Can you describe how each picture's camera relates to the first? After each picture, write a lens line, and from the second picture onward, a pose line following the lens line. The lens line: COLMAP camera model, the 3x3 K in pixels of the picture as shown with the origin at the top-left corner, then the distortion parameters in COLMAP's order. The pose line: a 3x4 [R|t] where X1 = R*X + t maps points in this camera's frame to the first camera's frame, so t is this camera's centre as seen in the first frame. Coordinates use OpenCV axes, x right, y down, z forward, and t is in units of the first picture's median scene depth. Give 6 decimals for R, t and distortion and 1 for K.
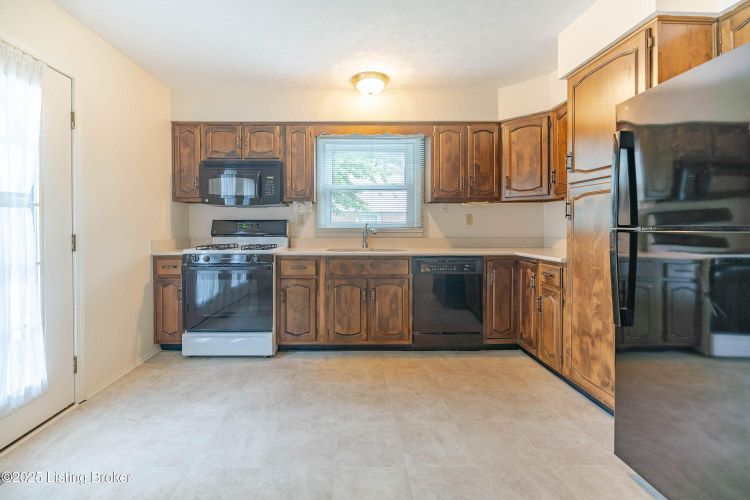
lens RADIAL K [[323.4, 0, 374.1], [0, 323.4, 228.1], [0, 0, 1]] dist [-0.001916, -0.000623]
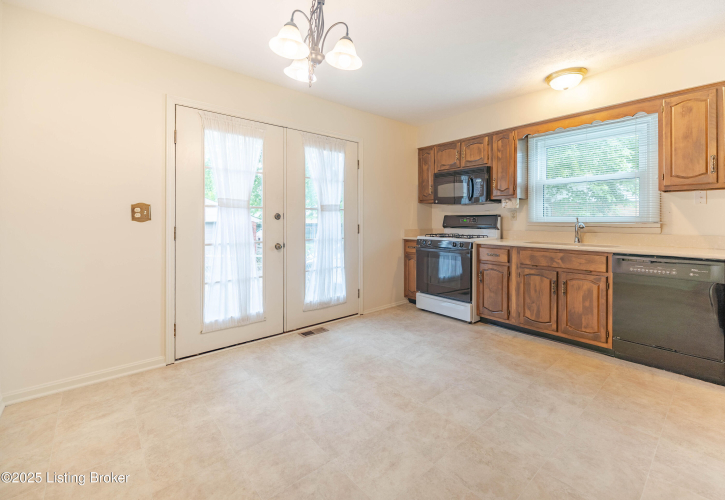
lens RADIAL K [[317.2, 0, 362.5], [0, 317.2, 219.7], [0, 0, 1]] dist [0.000622, -0.000046]
pose [[0.642126, -0.000153, -0.766599, 0.352566], [-0.005294, 0.999975, -0.004635, -0.000179], [0.766581, 0.007034, 0.642109, -0.123144]]
